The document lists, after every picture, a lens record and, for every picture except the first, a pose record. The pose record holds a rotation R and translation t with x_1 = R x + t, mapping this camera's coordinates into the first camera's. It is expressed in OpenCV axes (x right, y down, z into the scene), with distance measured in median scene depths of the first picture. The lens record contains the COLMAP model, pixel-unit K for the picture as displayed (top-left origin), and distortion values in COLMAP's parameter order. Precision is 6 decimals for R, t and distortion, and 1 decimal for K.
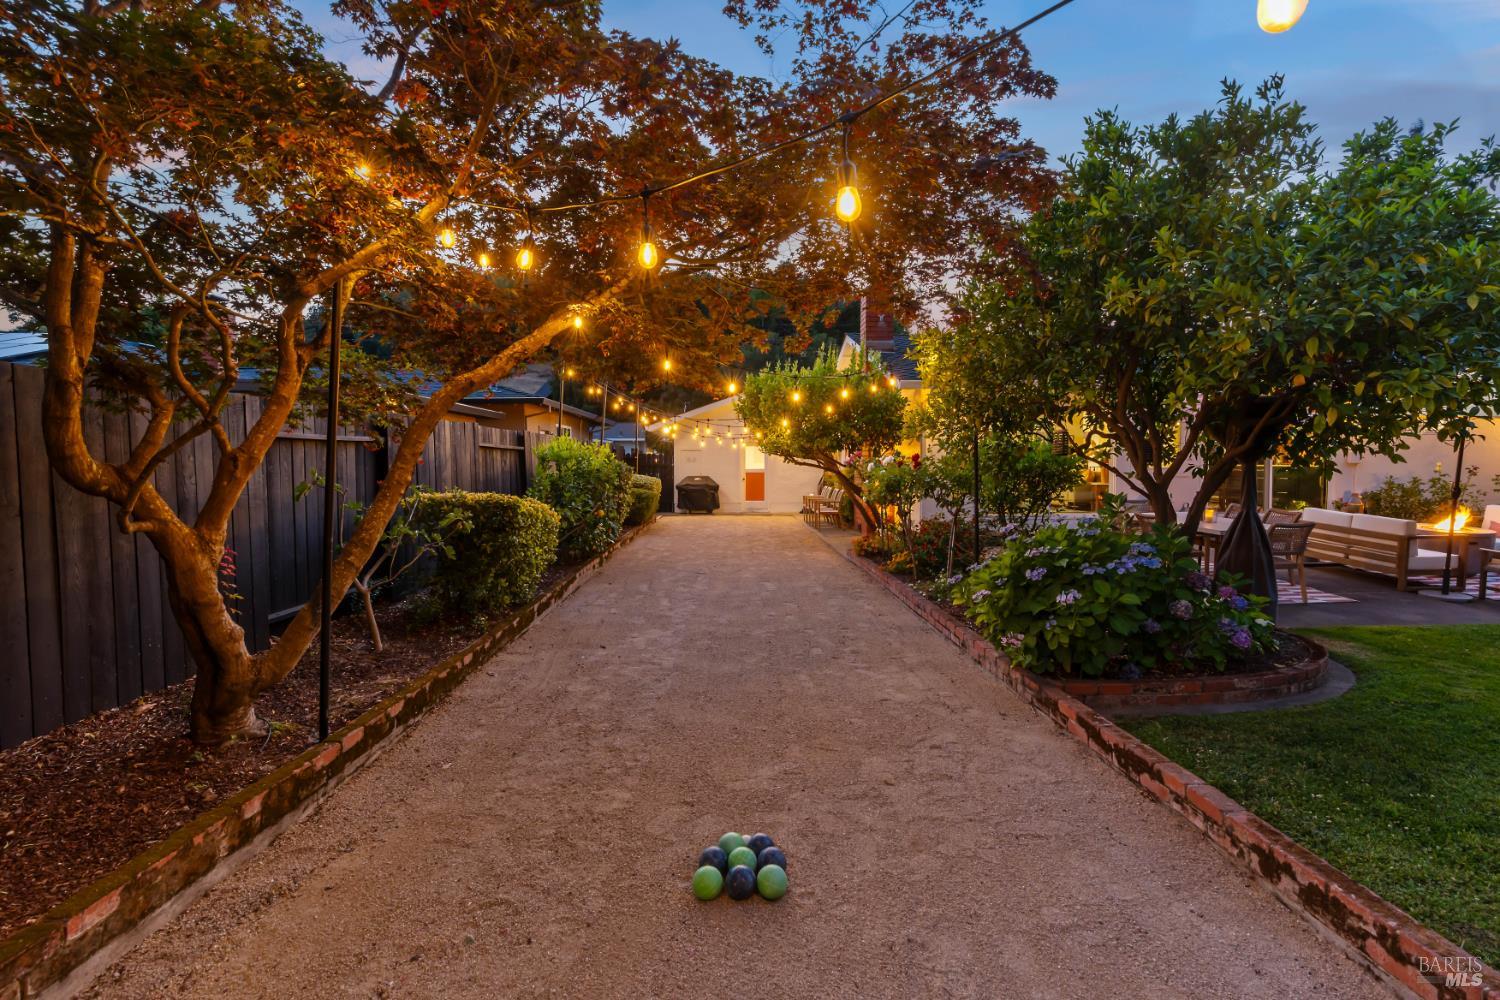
lens RADIAL K [[680.6, 0, 751.6], [0, 680.6, 499.7], [0, 0, 1]] dist [-0.012451, 0.005008]
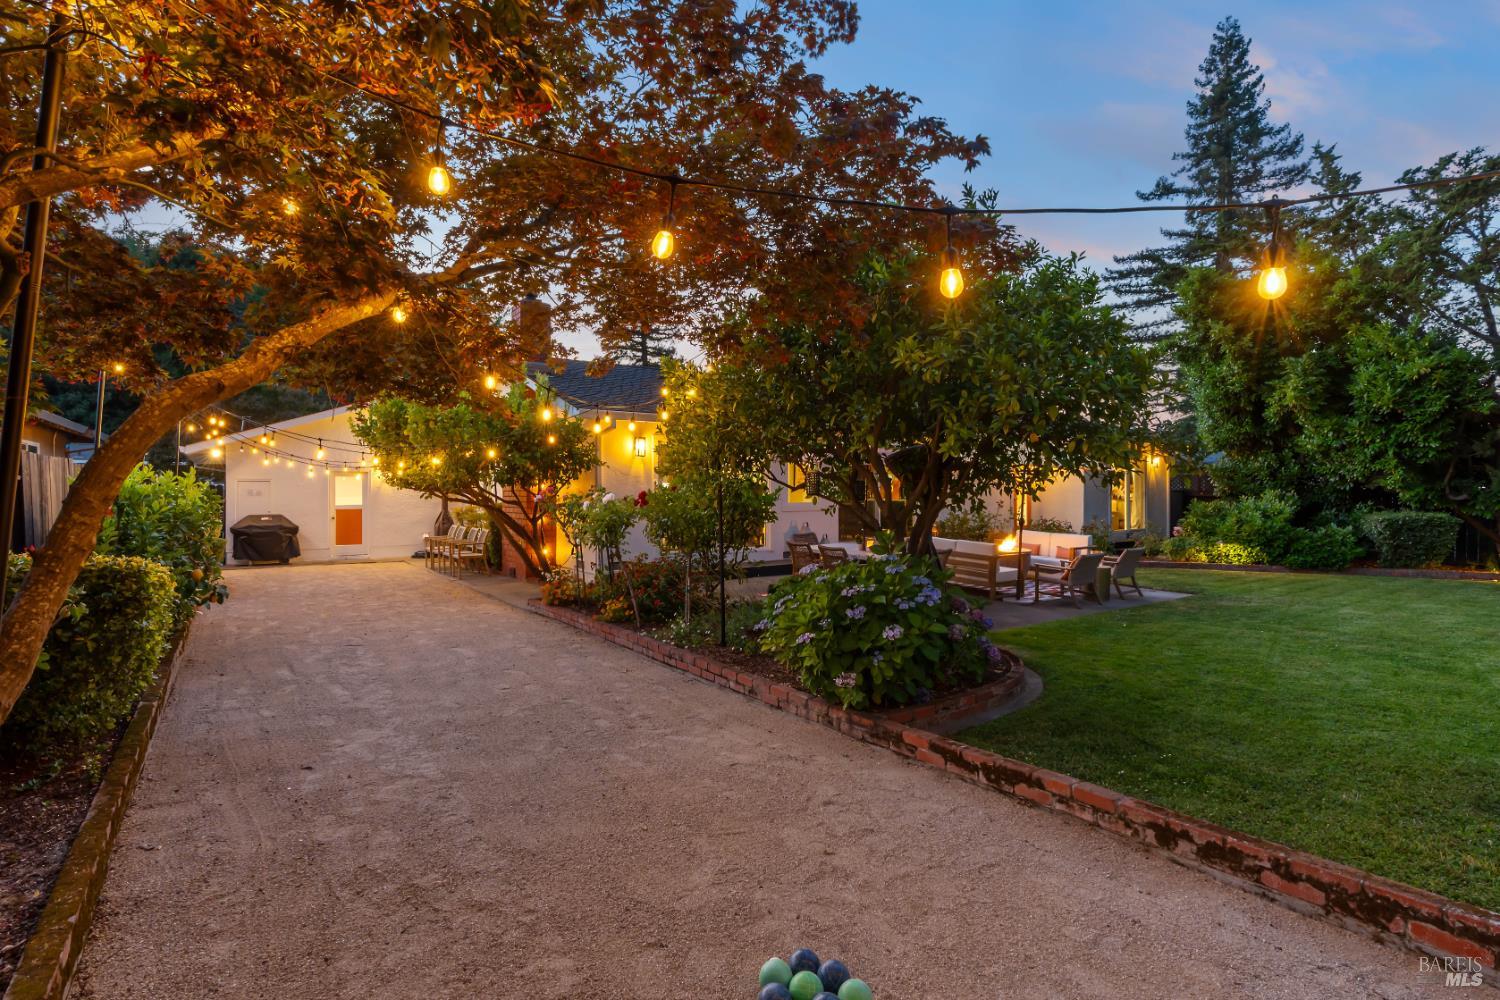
lens RADIAL K [[734.5, 0, 749.2], [0, 734.5, 503.4], [0, 0, 1]] dist [-0.021143, 0.013008]
pose [[0.839707, -0.004941, 0.543017, -0.375350], [0.027985, 0.999024, -0.034186, -0.026438], [-0.542317, 0.043903, 0.839026, 0.170059]]
